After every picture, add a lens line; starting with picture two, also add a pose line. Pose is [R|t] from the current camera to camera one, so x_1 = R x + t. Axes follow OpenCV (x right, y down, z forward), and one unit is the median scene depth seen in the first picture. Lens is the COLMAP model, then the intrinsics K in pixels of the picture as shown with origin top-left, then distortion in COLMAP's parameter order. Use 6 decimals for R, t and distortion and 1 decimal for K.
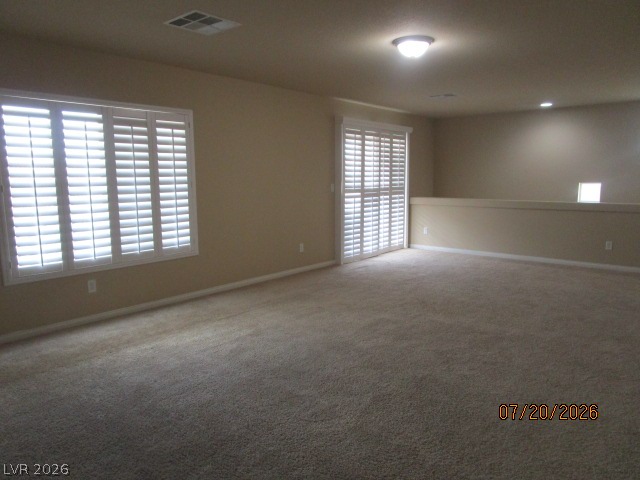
lens RADIAL K [[462.2, 0, 320.0], [0, 462.2, 240.0], [0, 0, 1]] dist [0.004043, 0.005984]
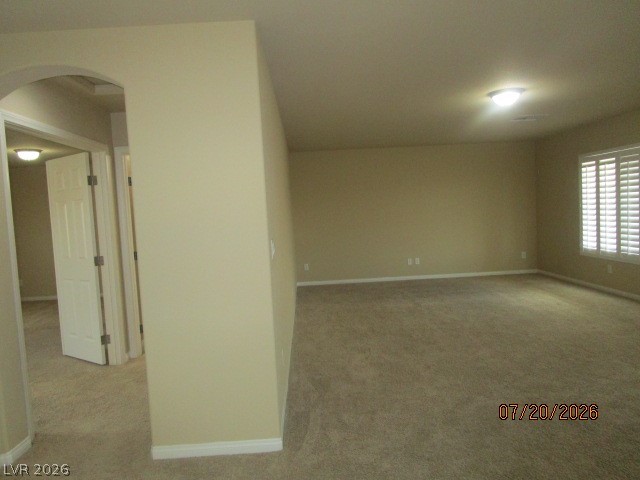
lens RADIAL K [[462.2, 0, 320.0], [0, 462.2, 240.0], [0, 0, 1]] dist [0.004043, 0.005984]
pose [[-0.720238, 0.090534, -0.687794, 1.329313], [-0.043433, 0.983618, 0.174955, -0.235470], [0.692366, 0.155882, -0.704507, 1.479549]]
